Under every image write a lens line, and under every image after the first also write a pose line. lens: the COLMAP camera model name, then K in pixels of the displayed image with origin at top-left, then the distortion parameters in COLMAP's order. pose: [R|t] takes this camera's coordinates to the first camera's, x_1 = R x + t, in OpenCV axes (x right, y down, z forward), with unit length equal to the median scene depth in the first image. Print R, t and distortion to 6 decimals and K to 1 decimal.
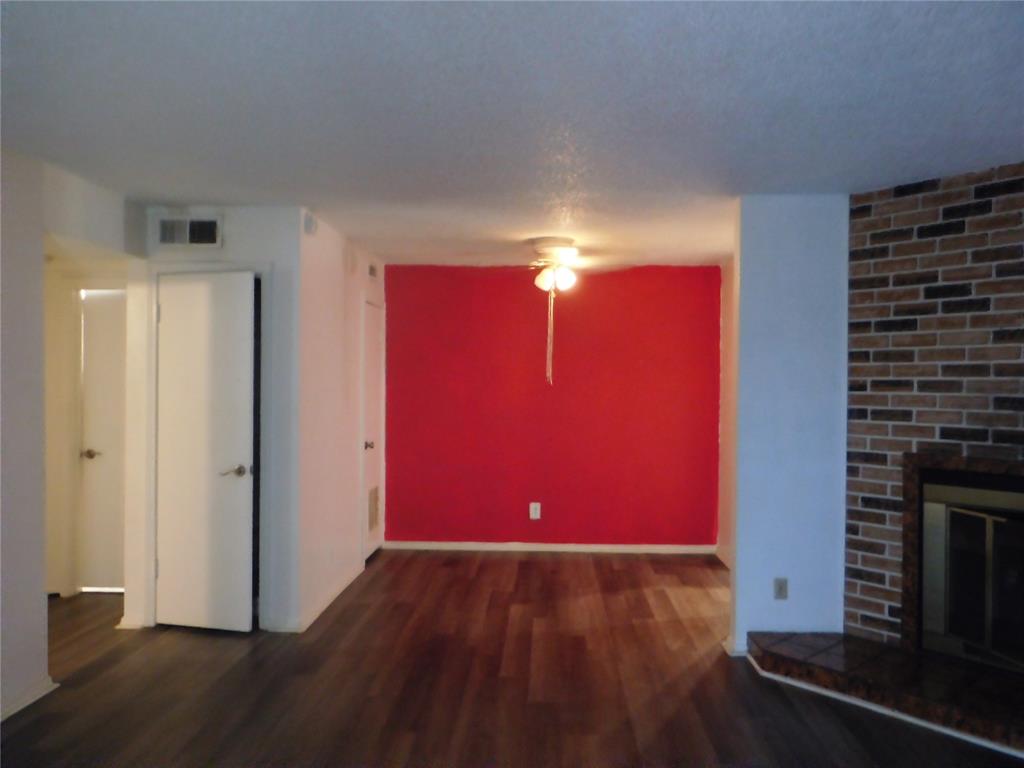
lens RADIAL K [[776.4, 0, 512.0], [0, 776.4, 384.0], [0, 0, 1]] dist [-0.014011, 0.056937]
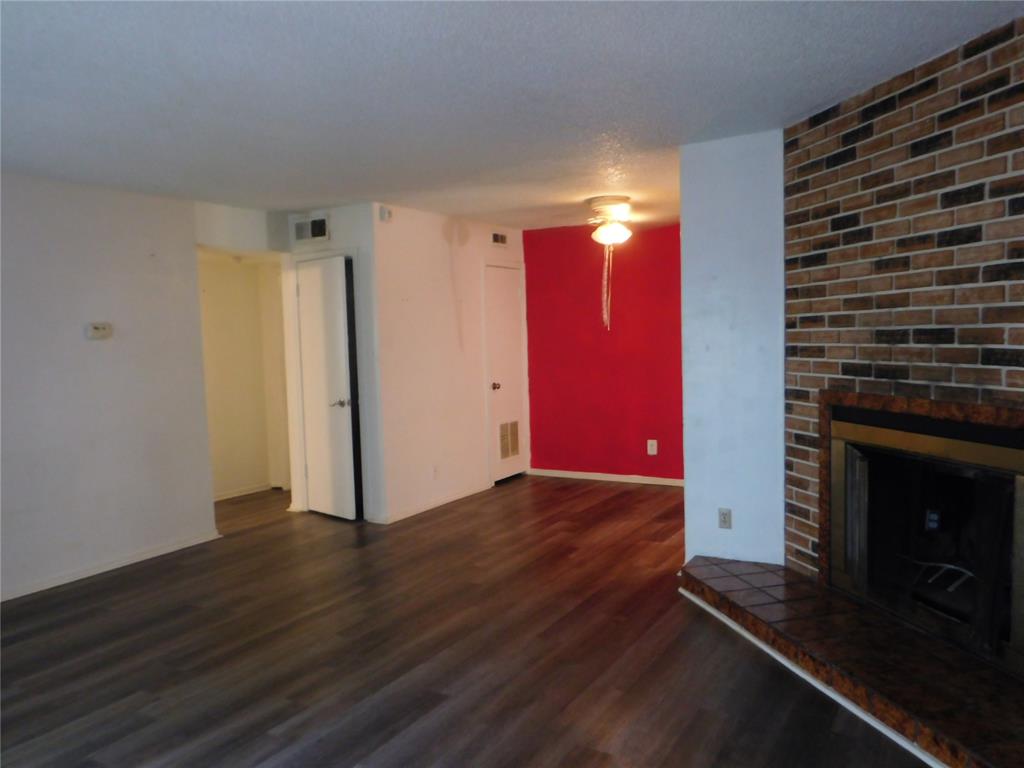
lens RADIAL K [[776.4, 0, 512.0], [0, 776.4, 384.0], [0, 0, 1]] dist [-0.014011, 0.056937]
pose [[0.874931, -0.002517, -0.484242, 0.614266], [0.035204, 0.997671, 0.058422, 0.009613], [0.482967, -0.068163, 0.872982, -0.049938]]
